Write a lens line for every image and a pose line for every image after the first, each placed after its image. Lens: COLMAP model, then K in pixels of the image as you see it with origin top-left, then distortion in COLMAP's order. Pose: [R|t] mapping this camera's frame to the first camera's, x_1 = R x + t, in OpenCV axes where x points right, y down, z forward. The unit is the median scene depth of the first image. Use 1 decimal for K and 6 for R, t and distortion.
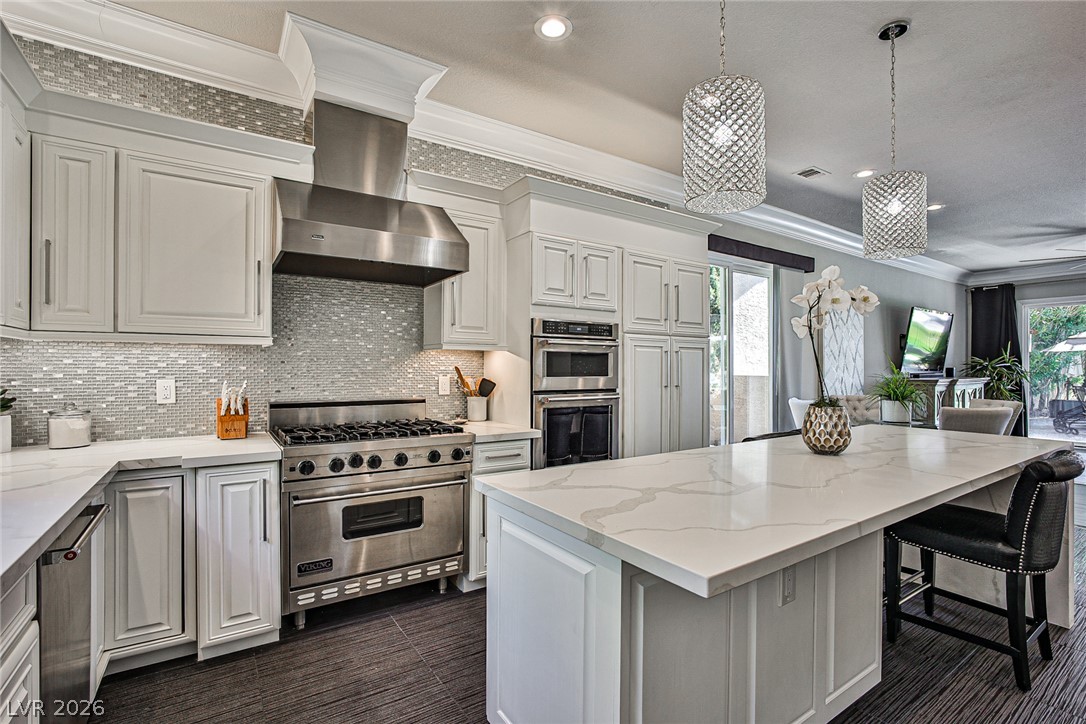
lens RADIAL K [[481.7, 0, 543.0], [0, 481.7, 362.0], [0, 0, 1]] dist [-0.013720, 0.001211]
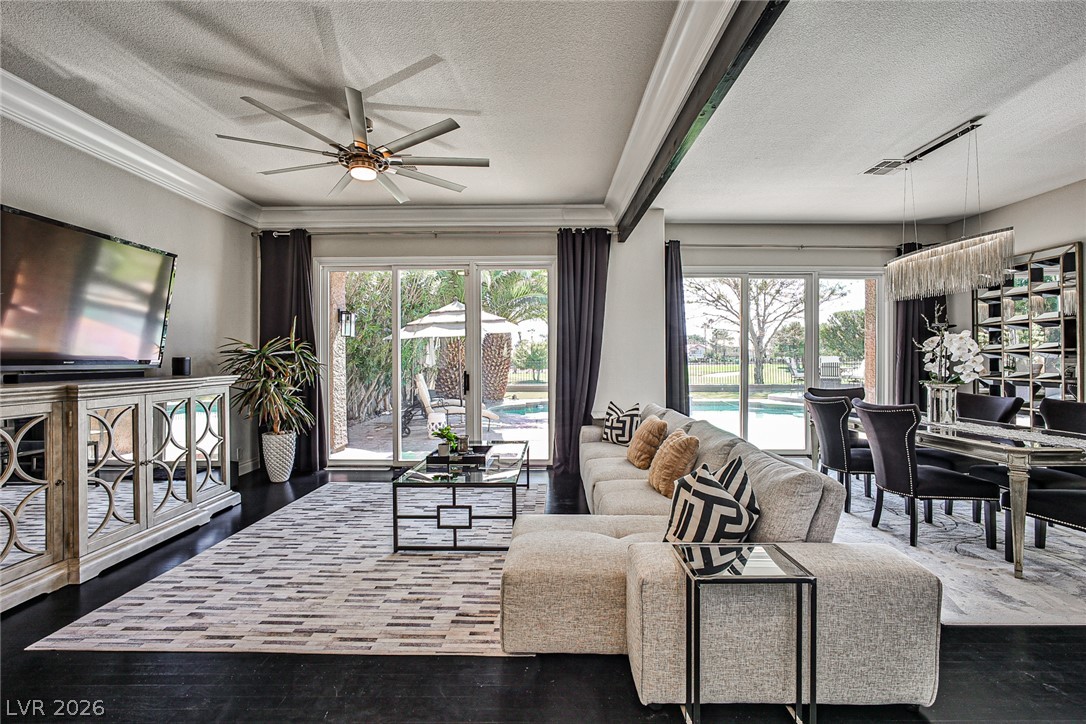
lens RADIAL K [[481.7, 0, 543.0], [0, 481.7, 362.0], [0, 0, 1]] dist [-0.013720, 0.001211]
pose [[0.580473, -0.006315, 0.814255, 2.566812], [-0.006621, 0.999900, 0.012475, 0.028136], [-0.814253, -0.012633, 0.580373, 1.398085]]
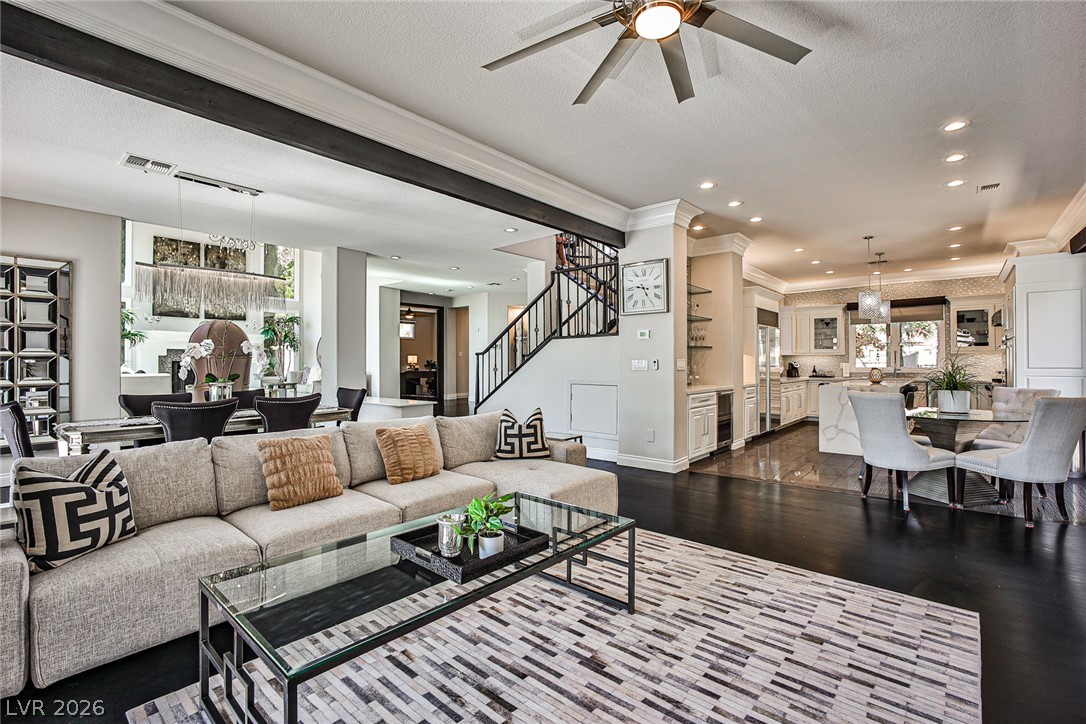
lens RADIAL K [[480.8, 0, 543.0], [0, 480.8, 362.0], [0, 0, 1]] dist [-0.024359, 0.010712]
pose [[-0.970570, -0.000260, -0.240818, 4.048650], [0.004118, 0.999835, -0.017677, 0.079731], [0.240783, -0.018148, -0.970409, 3.775753]]
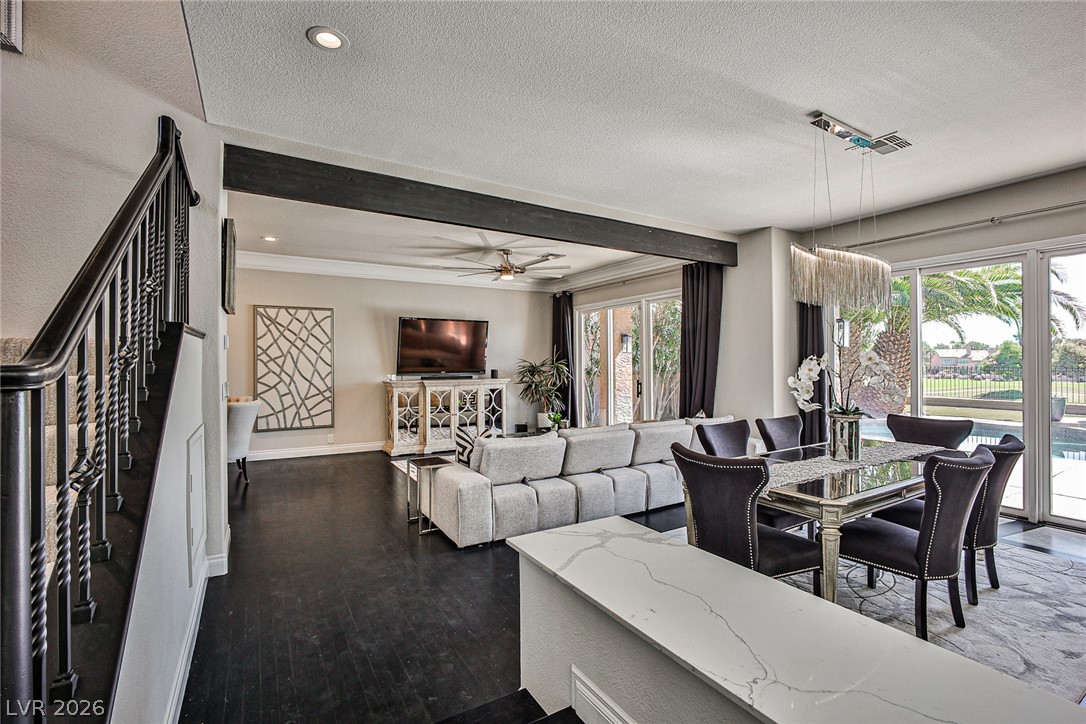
lens RADIAL K [[481.7, 0, 543.0], [0, 481.7, 362.0], [0, 0, 1]] dist [-0.013720, 0.001211]
pose [[0.999712, -0.006223, -0.023177, 3.872884], [0.006257, 0.999979, 0.001416, -0.025669], [0.023167, -0.001560, 0.999730, -0.388225]]
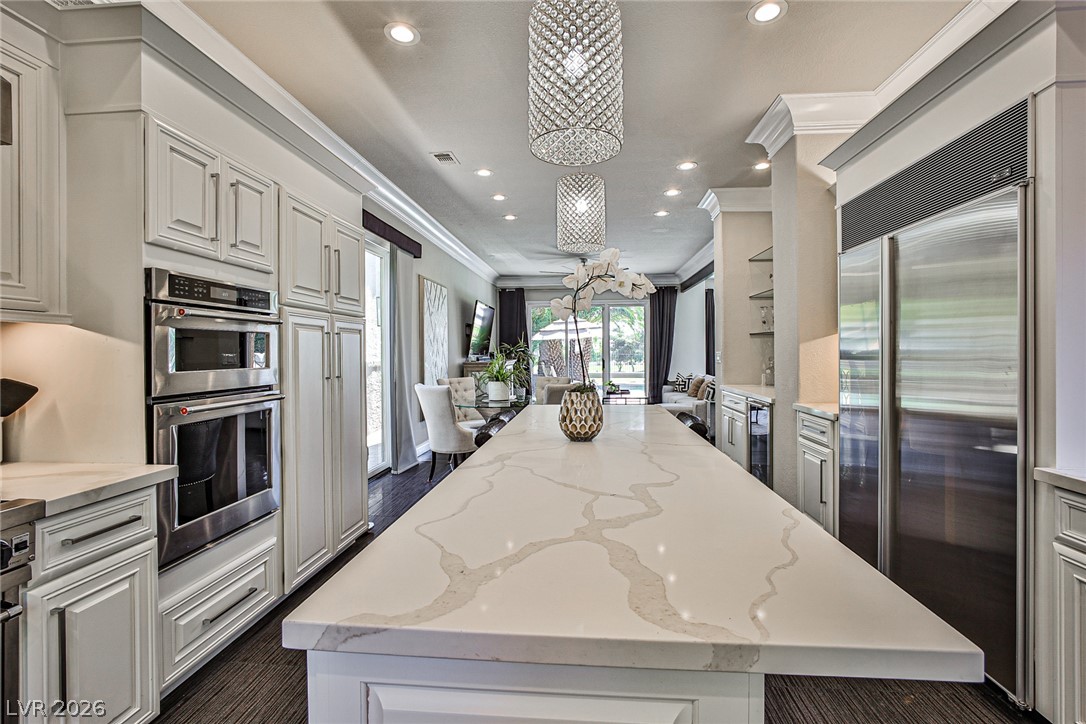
lens RADIAL K [[498.0, 0, 543.1], [0, 498.0, 349.8], [0, 0, 1]] dist [-0.003774, 0.000612]
pose [[0.643457, -0.001850, 0.765480, -0.158911], [-0.003161, 0.999982, 0.005074, 0.000078], [-0.765476, -0.005685, 0.643439, 0.260129]]
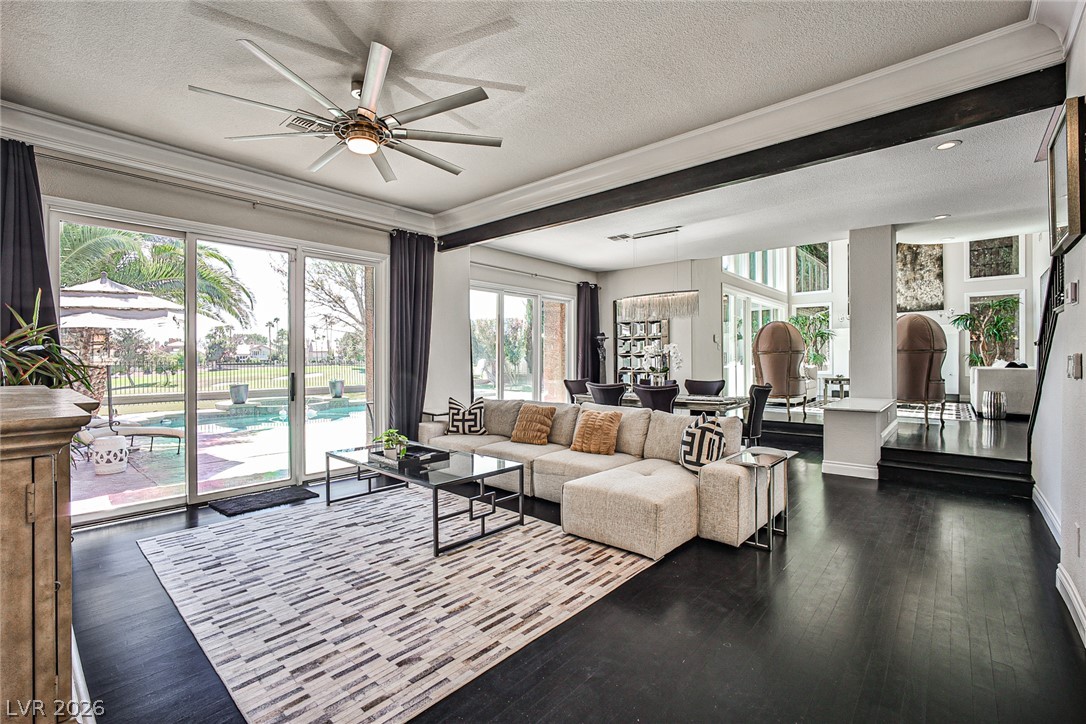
lens RADIAL K [[480.8, 0, 543.0], [0, 480.8, 362.0], [0, 0, 1]] dist [-0.024359, 0.010712]
pose [[-0.235467, -0.003978, 0.971874, 2.008319], [-0.006613, 0.999975, 0.002490, 0.049089], [-0.971860, -0.005840, -0.235487, 2.722022]]
